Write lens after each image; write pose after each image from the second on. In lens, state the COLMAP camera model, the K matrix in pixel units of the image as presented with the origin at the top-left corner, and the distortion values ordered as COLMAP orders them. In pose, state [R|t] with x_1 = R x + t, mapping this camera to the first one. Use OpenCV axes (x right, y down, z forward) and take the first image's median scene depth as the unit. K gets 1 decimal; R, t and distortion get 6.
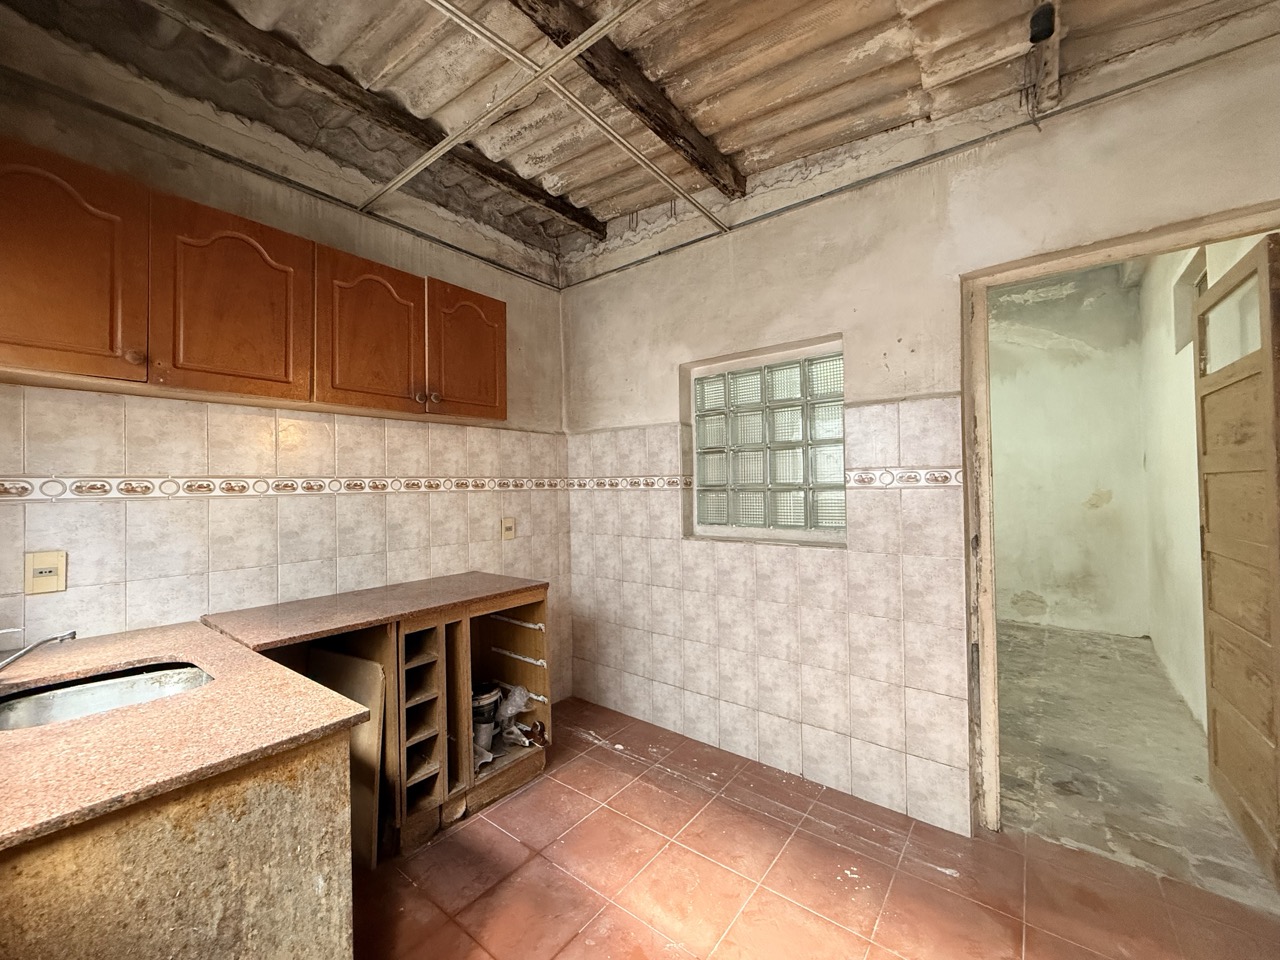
lens RADIAL K [[507.9, 0, 636.1], [0, 507.9, 480.6], [0, 0, 1]] dist [0.000577, -0.000415]
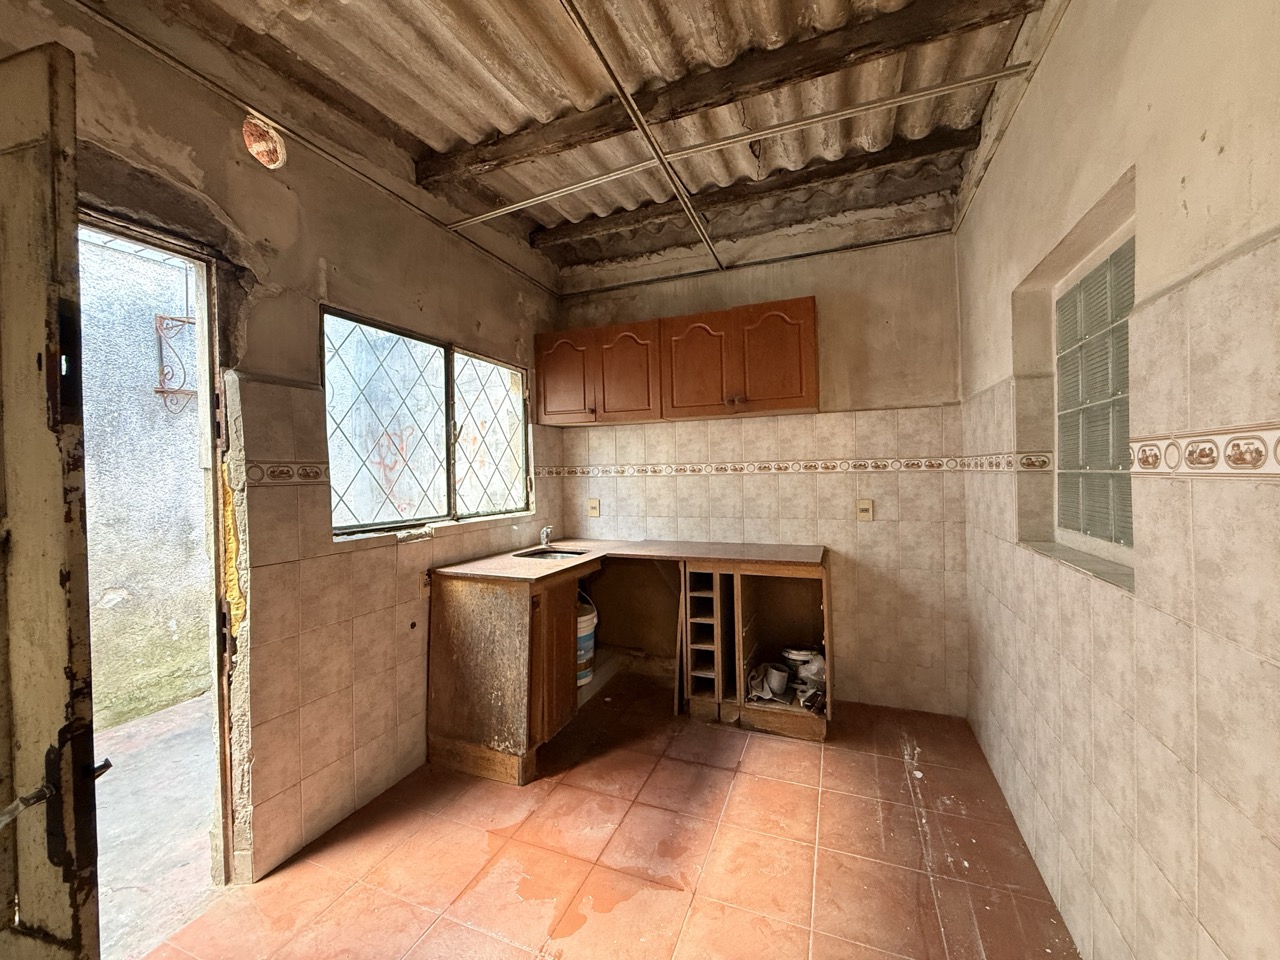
lens RADIAL K [[507.9, 0, 636.1], [0, 507.9, 480.6], [0, 0, 1]] dist [0.000577, -0.000415]
pose [[0.279198, 0.024295, -0.959926, 0.674820], [0.023307, 0.999214, 0.032068, -0.007180], [0.959951, -0.031326, 0.278412, 0.340539]]
